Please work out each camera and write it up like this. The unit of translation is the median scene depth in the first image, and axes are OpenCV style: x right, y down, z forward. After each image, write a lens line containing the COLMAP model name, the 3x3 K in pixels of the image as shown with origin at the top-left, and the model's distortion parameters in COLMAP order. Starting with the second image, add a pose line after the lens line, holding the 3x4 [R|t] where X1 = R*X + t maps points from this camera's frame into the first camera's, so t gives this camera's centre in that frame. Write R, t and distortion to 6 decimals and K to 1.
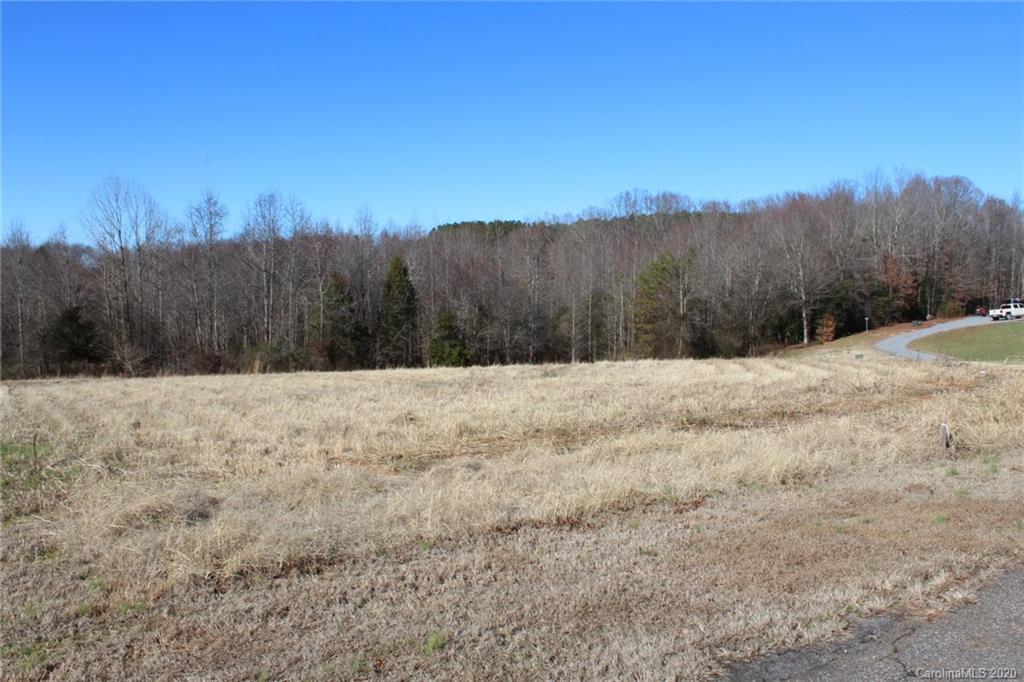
lens RADIAL K [[848.8, 0, 507.8], [0, 848.8, 337.6], [0, 0, 1]] dist [-0.169356, 0.142990]
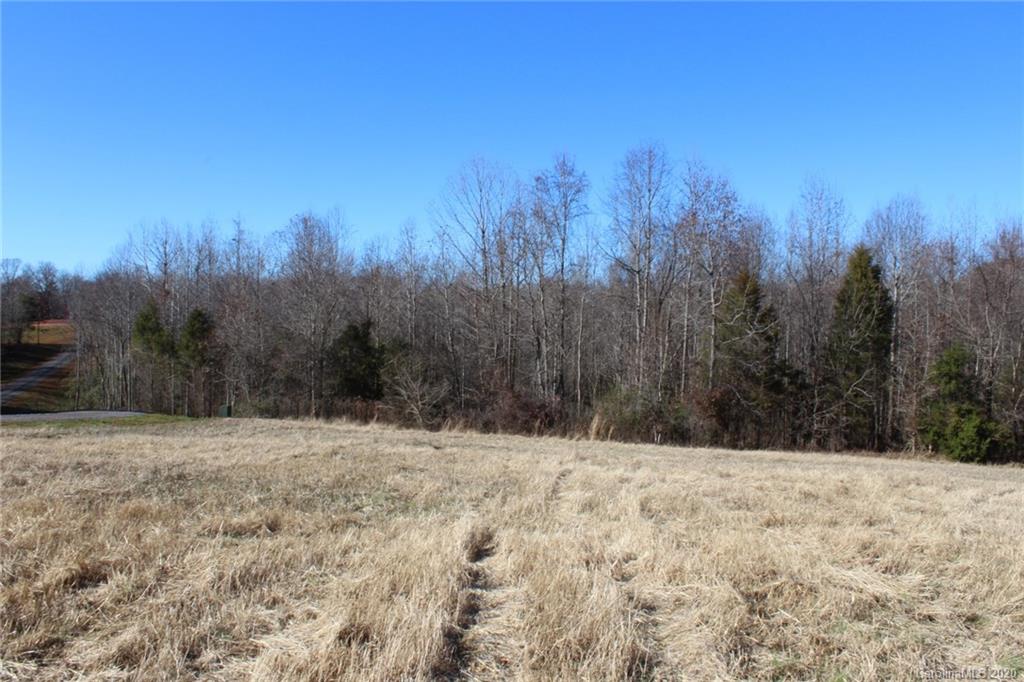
lens RADIAL K [[848.8, 0, 514.8], [0, 848.8, 336.2], [0, 0, 1]] dist [-0.169356, 0.142990]
pose [[0.820969, 0.020474, -0.570605, -0.006835], [-0.057175, 0.997282, -0.046477, 0.001731], [0.568102, 0.070781, 0.819908, 0.437654]]
